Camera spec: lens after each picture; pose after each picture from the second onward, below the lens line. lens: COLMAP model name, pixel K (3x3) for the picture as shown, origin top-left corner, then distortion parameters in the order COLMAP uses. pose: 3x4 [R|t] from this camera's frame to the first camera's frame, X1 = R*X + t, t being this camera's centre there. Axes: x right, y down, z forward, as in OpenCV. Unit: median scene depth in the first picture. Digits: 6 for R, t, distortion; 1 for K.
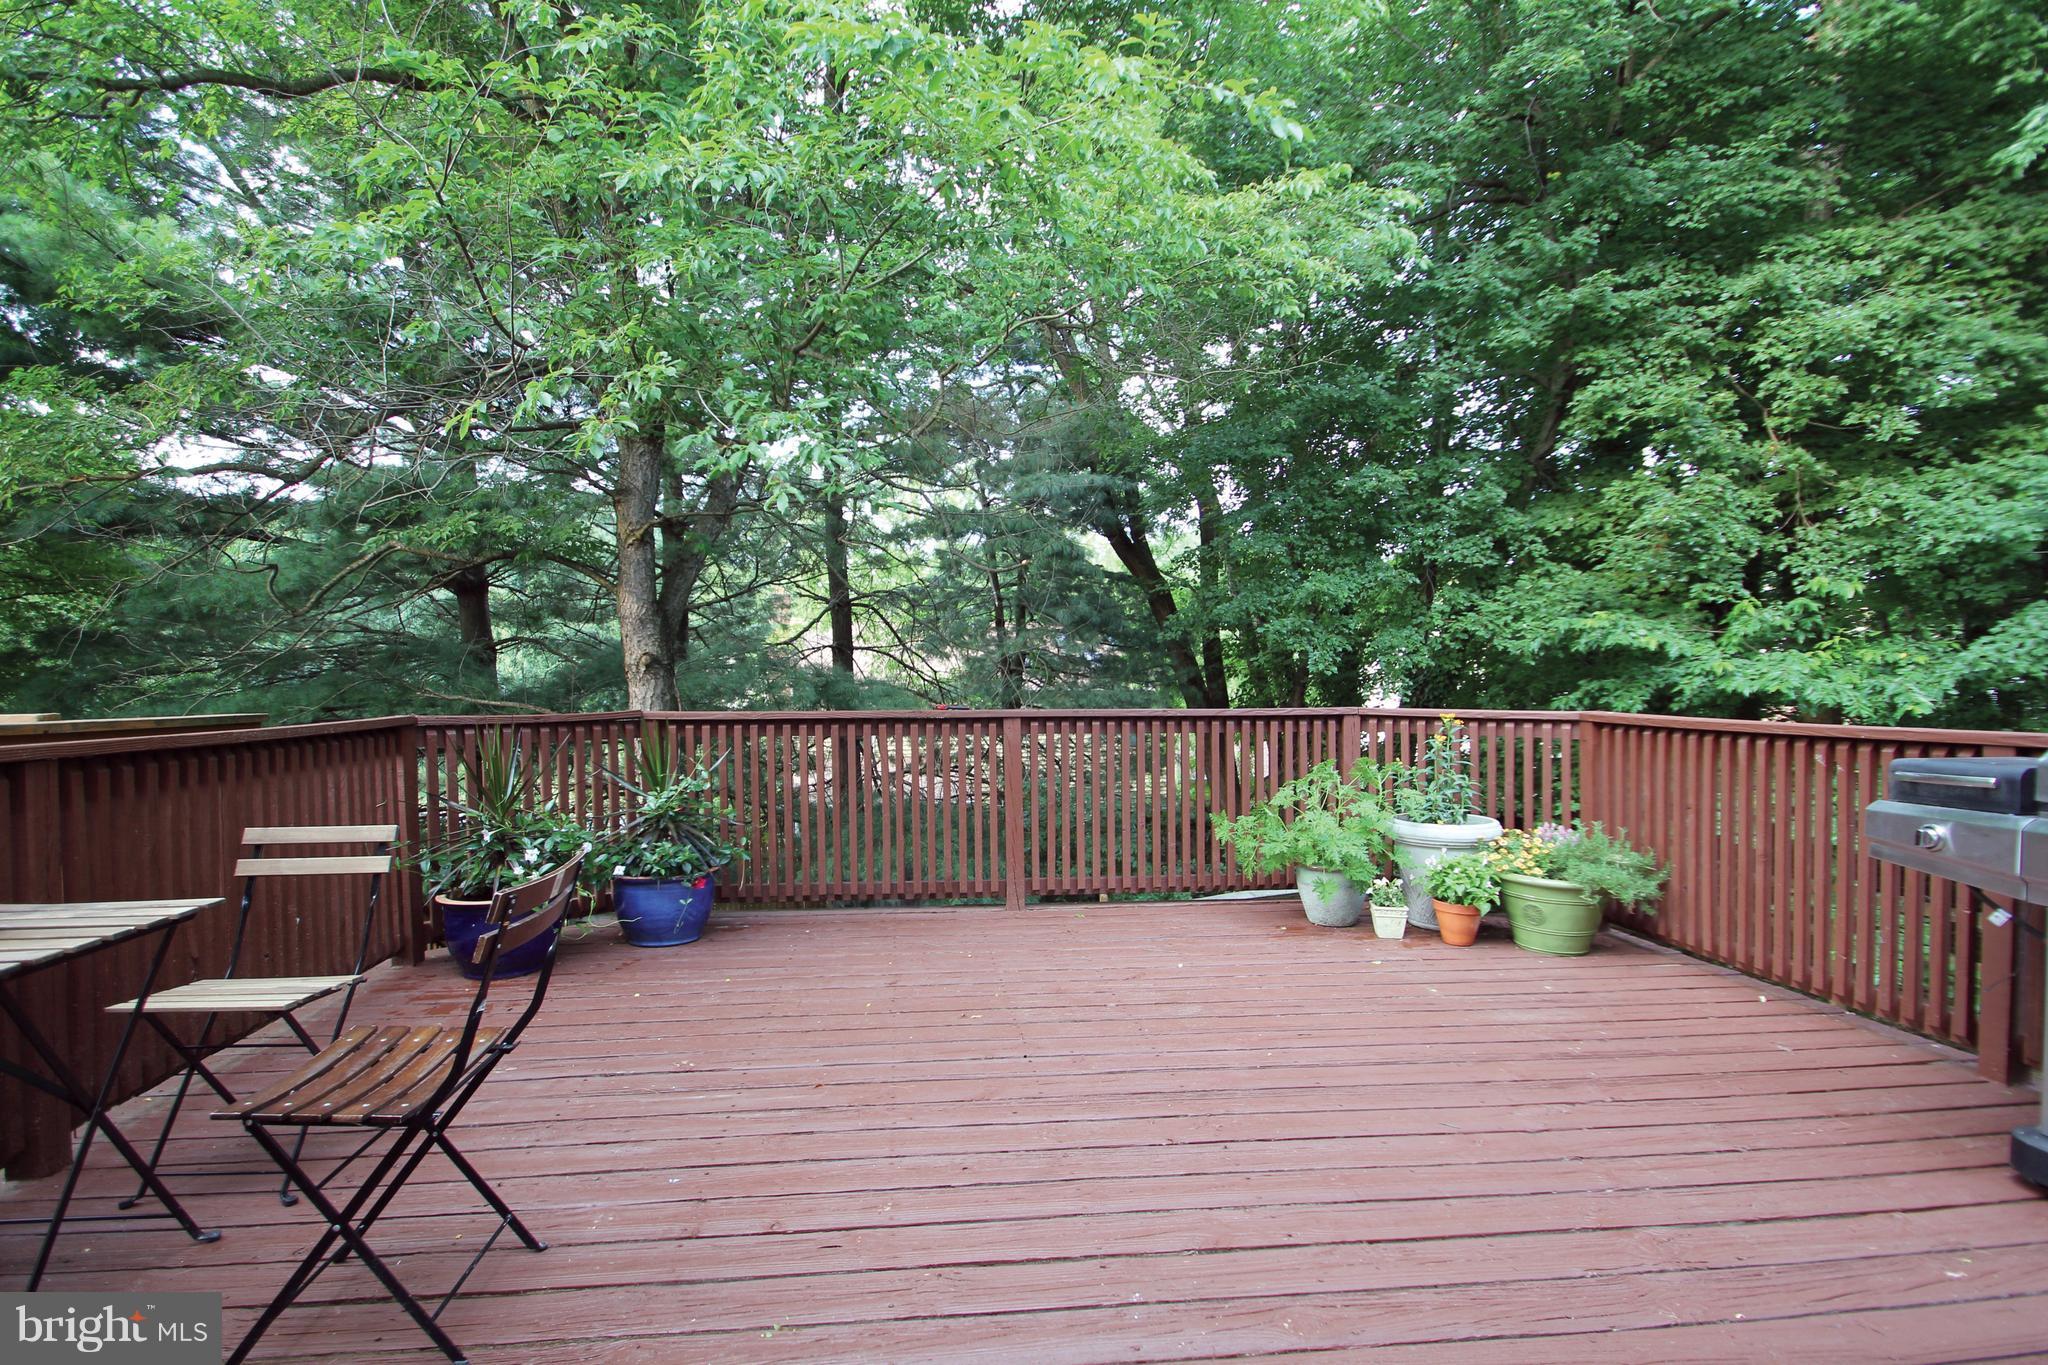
lens RADIAL K [[972.3, 0, 974.8], [0, 972.3, 704.1], [0, 0, 1]] dist [-0.019662, -0.001951]
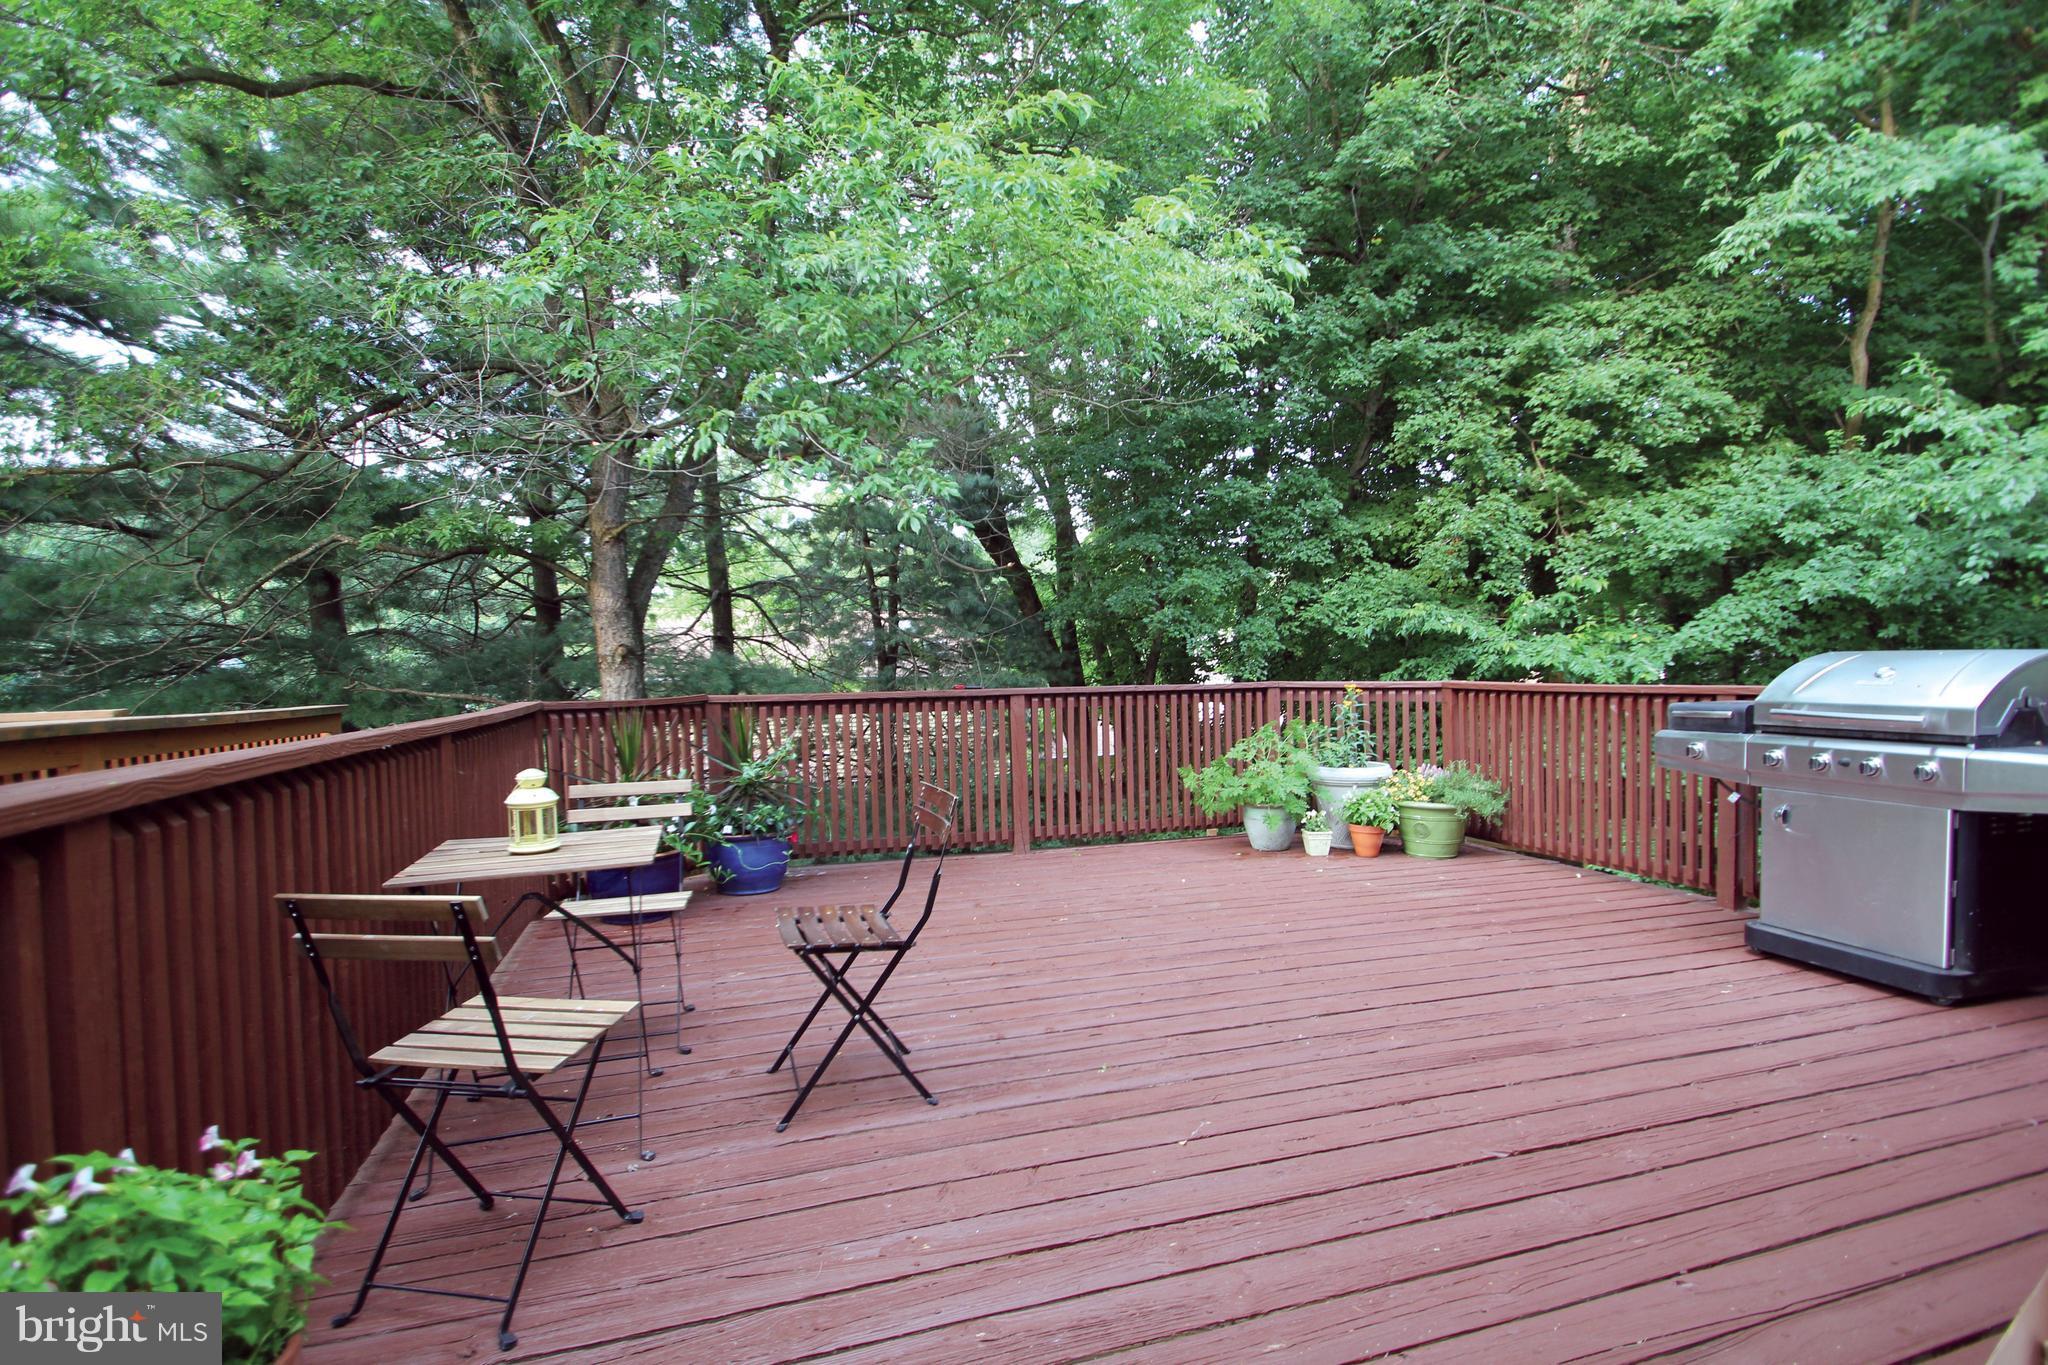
lens RADIAL K [[961.1, 0, 998.0], [0, 961.1, 696.7], [0, 0, 1]] dist [0.016348, -0.018218]
pose [[0.978524, -0.021086, 0.205053, -0.144733], [0.019890, 0.999771, 0.007891, 0.003610], [-0.205172, -0.003643, 0.978719, -0.108029]]
